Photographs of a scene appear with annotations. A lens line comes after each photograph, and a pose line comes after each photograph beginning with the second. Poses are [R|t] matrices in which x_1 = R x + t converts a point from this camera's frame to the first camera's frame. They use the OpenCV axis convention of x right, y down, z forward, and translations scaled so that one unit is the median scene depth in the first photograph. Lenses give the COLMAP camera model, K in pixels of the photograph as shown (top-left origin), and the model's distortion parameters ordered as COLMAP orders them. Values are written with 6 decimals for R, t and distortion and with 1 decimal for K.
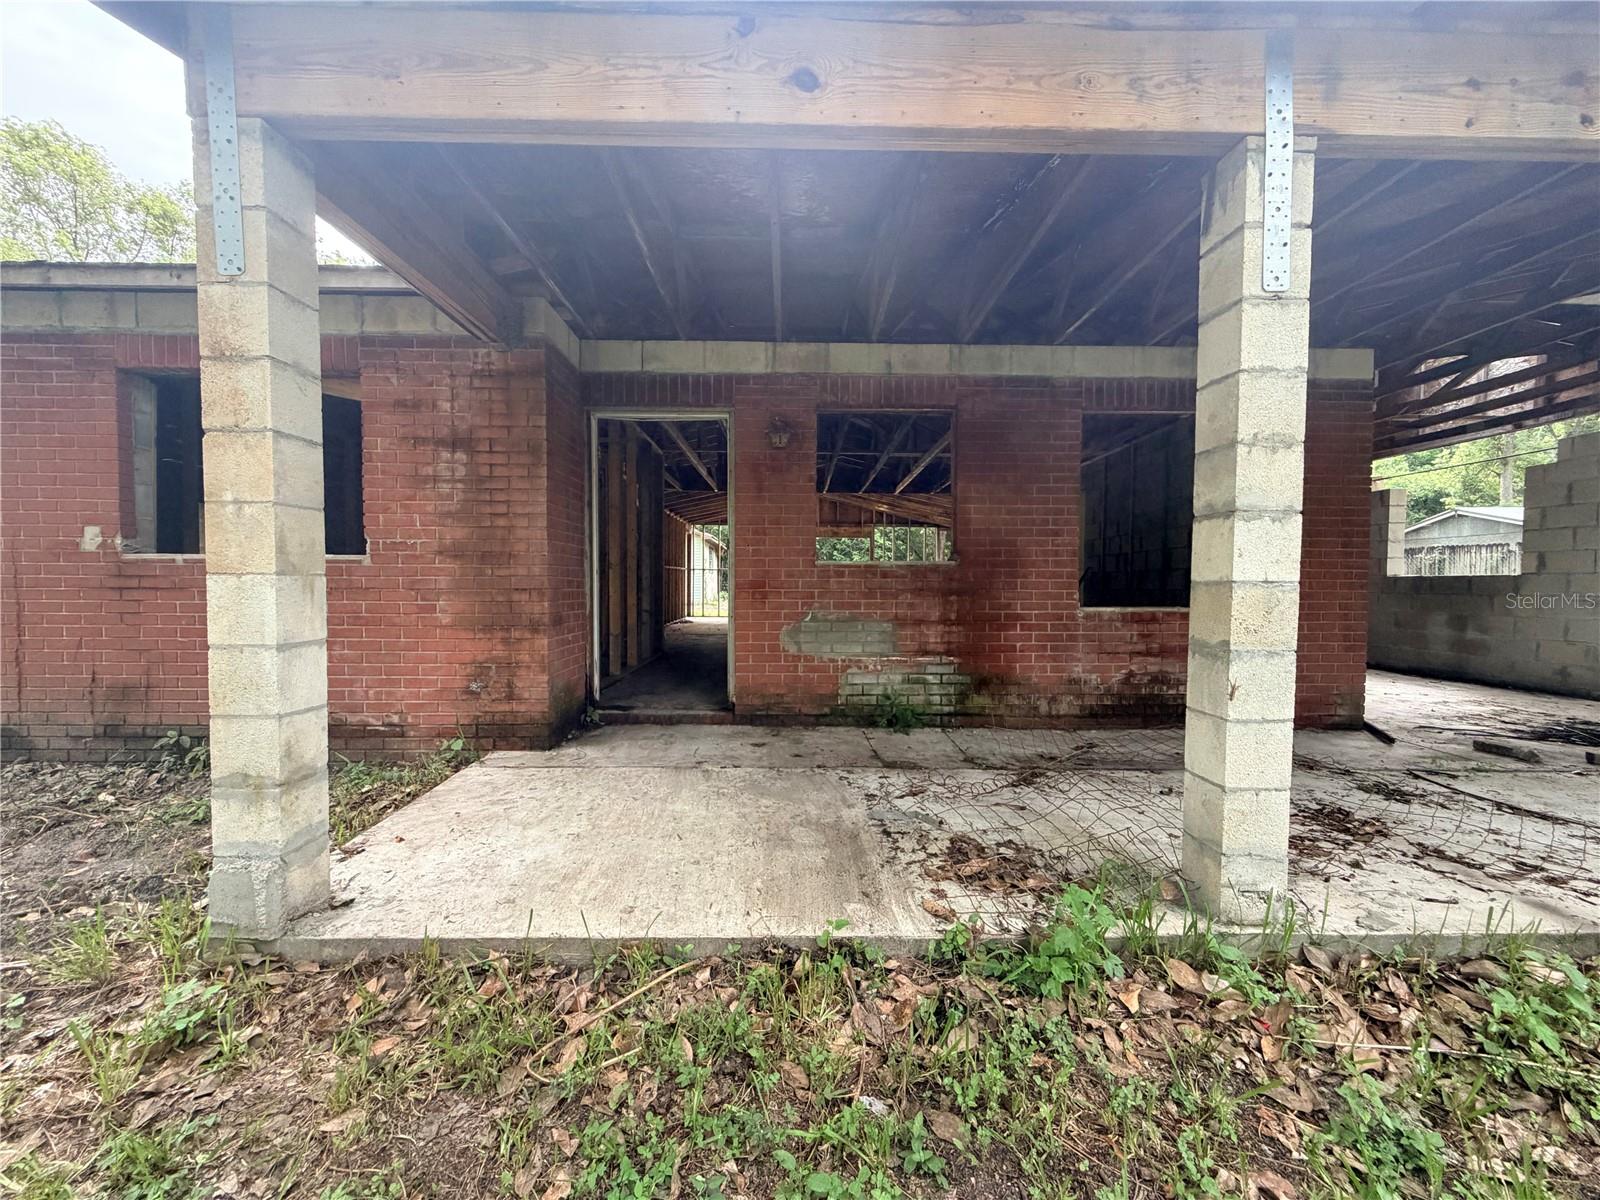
lens RADIAL K [[633.8, 0, 797.5], [0, 633.8, 602.7], [0, 0, 1]] dist [0.000030, 0.000224]
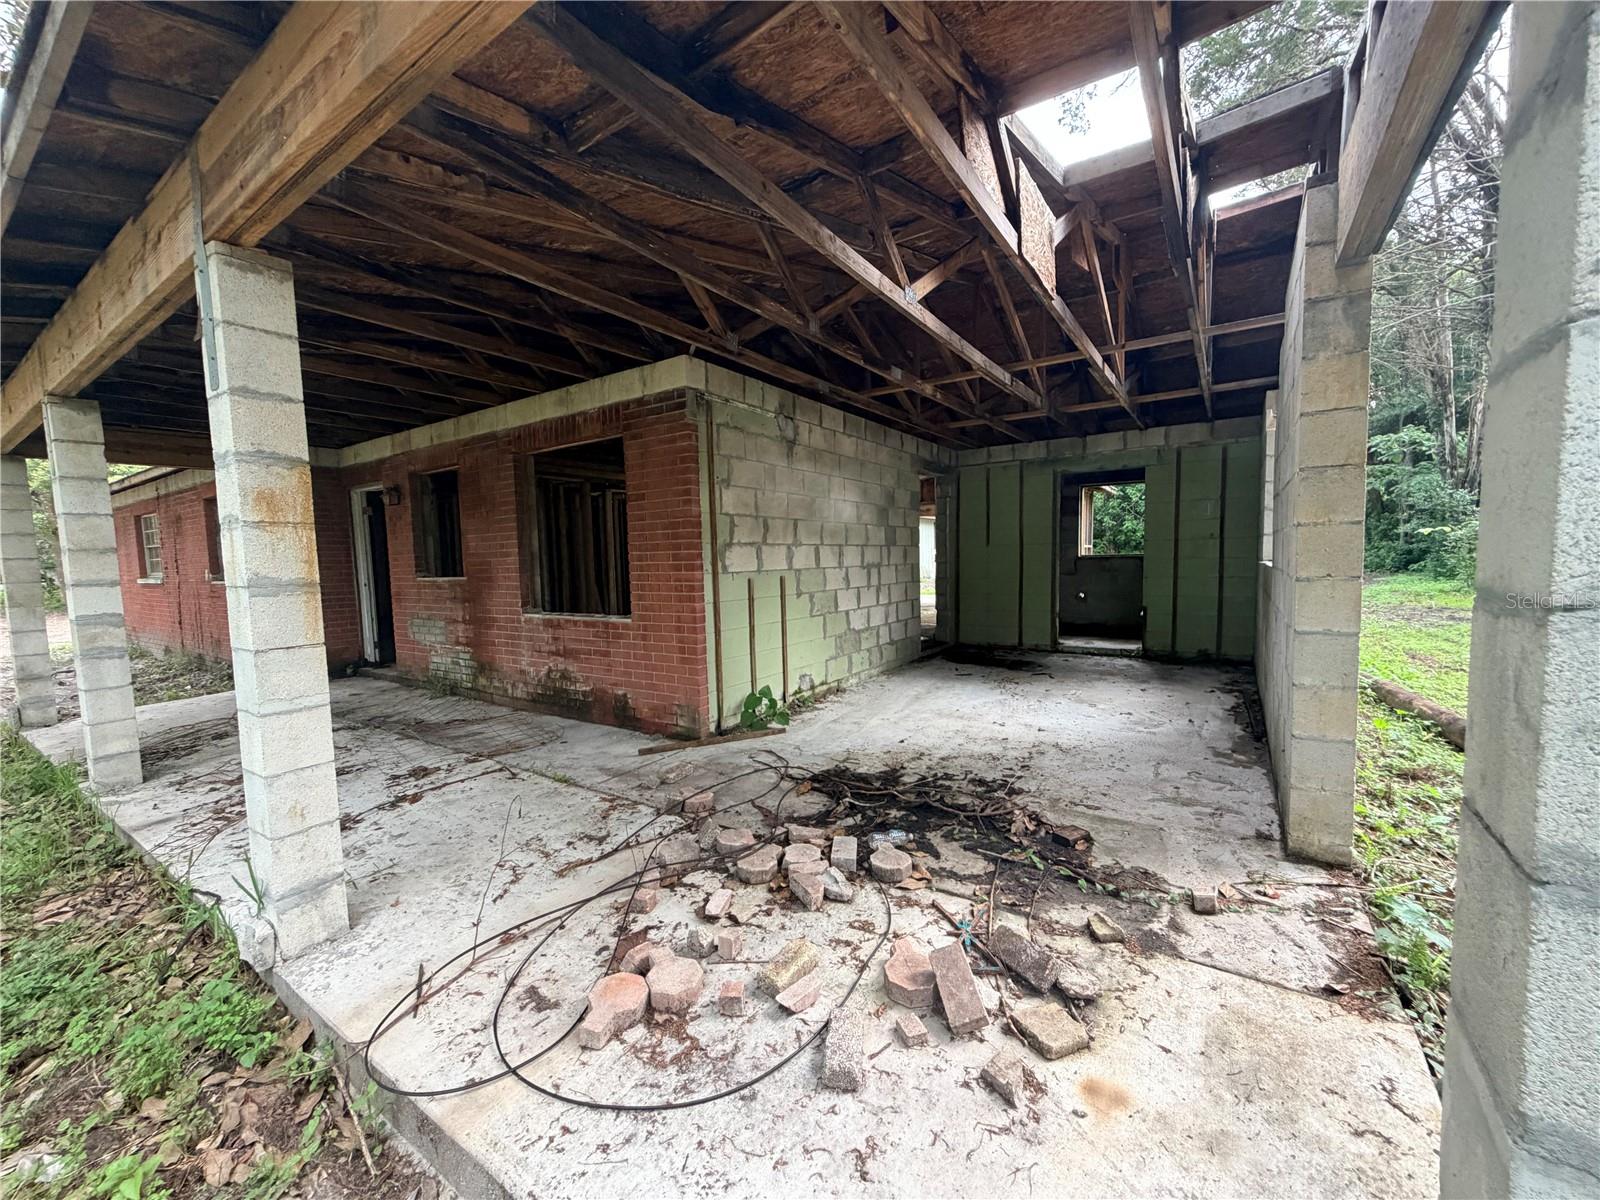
lens RADIAL K [[633.8, 0, 797.5], [0, 633.8, 602.7], [0, 0, 1]] dist [0.000030, 0.000224]
pose [[0.818203, 0.014127, -0.574756, 1.608126], [0.013730, 0.998933, 0.044099, -0.061471], [0.574766, -0.043973, 0.817136, 0.294487]]
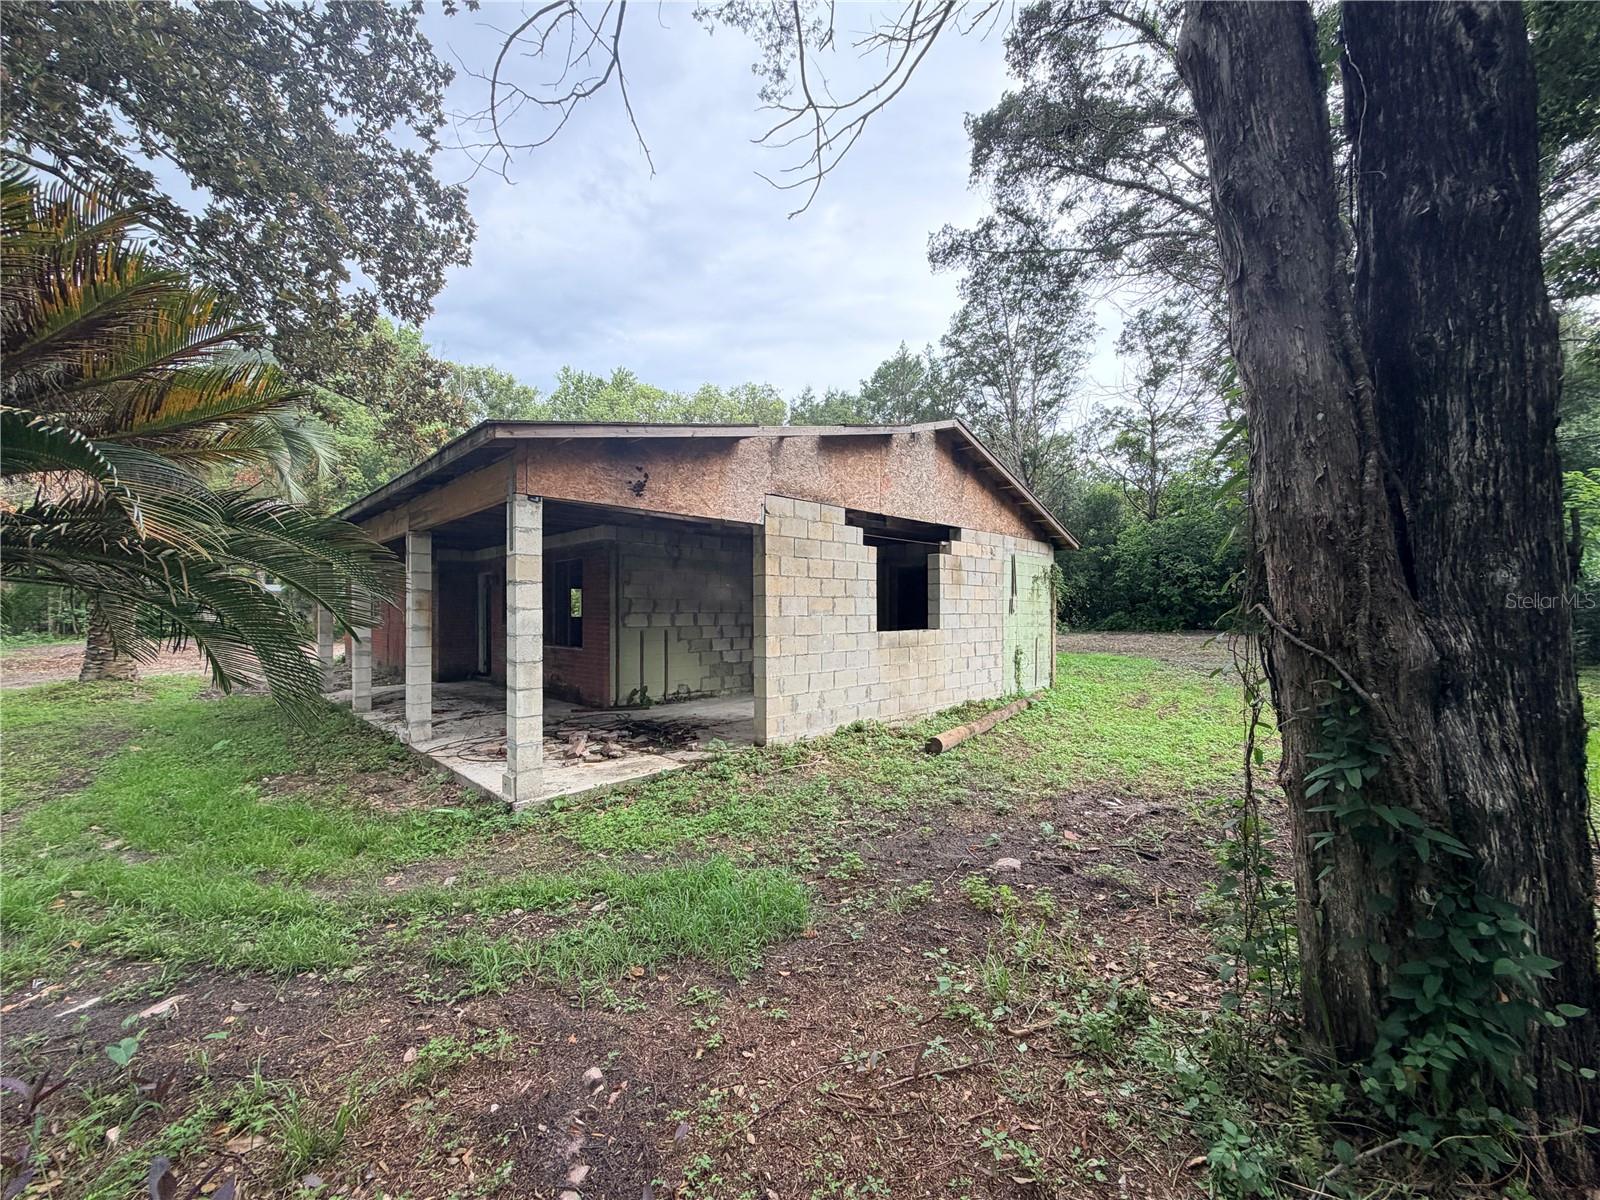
lens RADIAL K [[632.1, 0, 800.3], [0, 632.1, 610.0], [0, 0, 1]] dist [-0.000475, -0.000036]
pose [[0.692981, -0.012596, -0.720846, 2.841684], [-0.012308, 0.999495, -0.029297, -0.069543], [0.720851, 0.029175, 0.692476, 0.044935]]
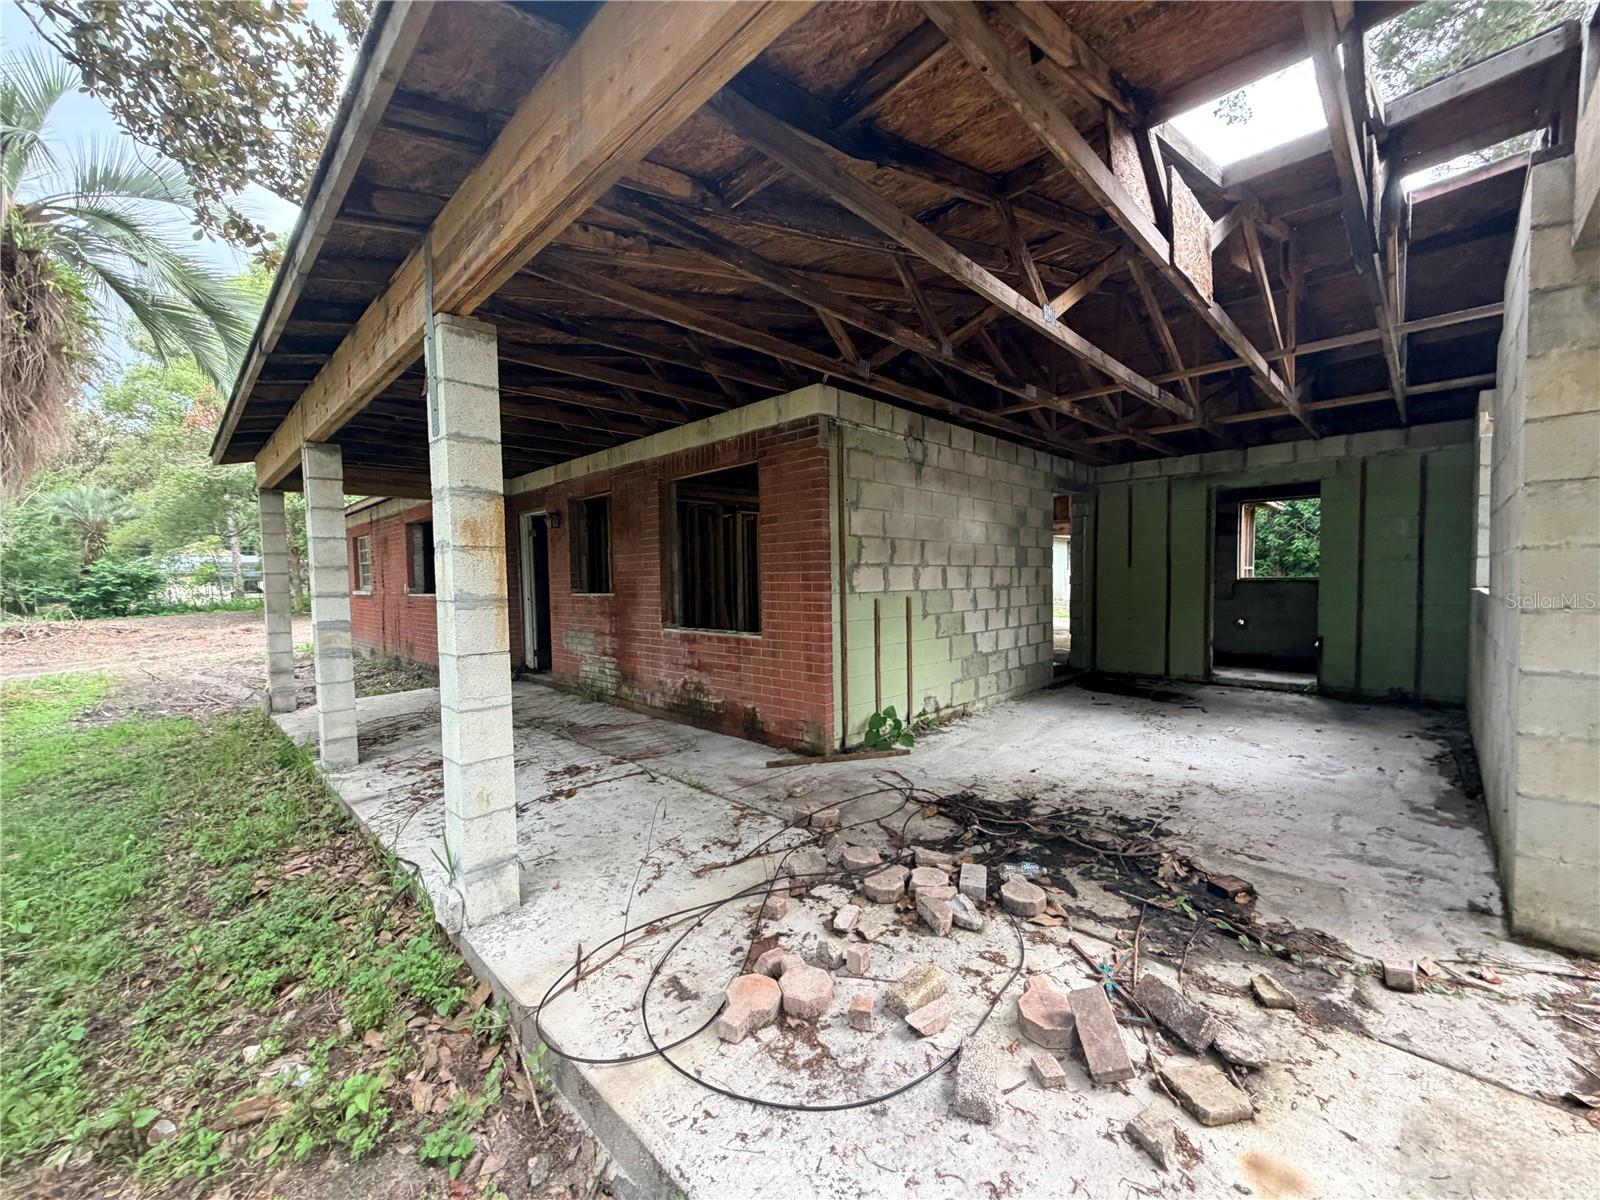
lens RADIAL K [[633.8, 0, 797.5], [0, 633.8, 602.7], [0, 0, 1]] dist [0.000030, 0.000224]
pose [[0.696285, 0.009389, -0.717704, 1.609264], [-0.000005, 0.999915, 0.013076, -0.063907], [0.717765, -0.009101, 0.696226, 0.274463]]
